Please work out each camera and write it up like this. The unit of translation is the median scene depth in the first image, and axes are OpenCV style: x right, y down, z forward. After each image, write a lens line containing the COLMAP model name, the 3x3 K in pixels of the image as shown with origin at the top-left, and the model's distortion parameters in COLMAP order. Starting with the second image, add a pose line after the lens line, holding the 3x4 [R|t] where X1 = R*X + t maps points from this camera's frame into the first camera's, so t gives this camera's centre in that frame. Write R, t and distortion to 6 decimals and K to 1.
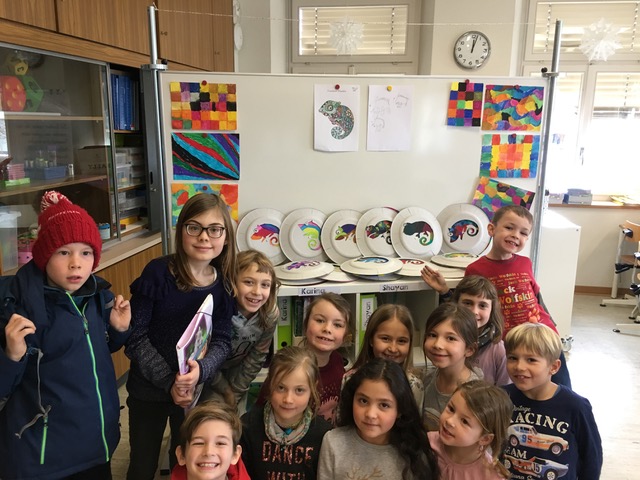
lens RADIAL K [[547.1, 0, 315.6], [0, 547.1, 247.1], [0, 0, 1]] dist [0.052278, -0.059078]
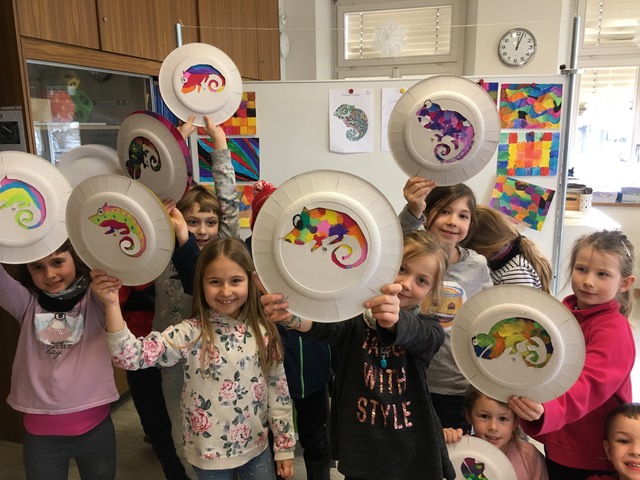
lens RADIAL K [[546.1, 0, 314.7], [0, 546.1, 245.7], [0, 0, 1]] dist [0.065667, -0.085488]
pose [[0.991543, 0.003668, -0.129725, 0.098885], [-0.004571, 0.999967, -0.006665, 0.009310], [0.129696, 0.007202, 0.991528, -0.039719]]
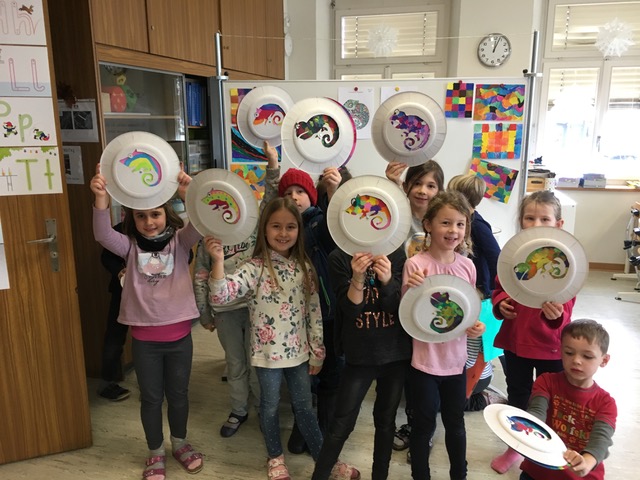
lens RADIAL K [[542.0, 0, 312.1], [0, 542.0, 246.3], [0, 0, 1]] dist [0.054802, -0.067568]
pose [[0.994012, 0.008741, -0.108925, 0.073305], [-0.007940, 0.999938, 0.007784, 0.065206], [0.108986, -0.006872, 0.994020, -0.268766]]
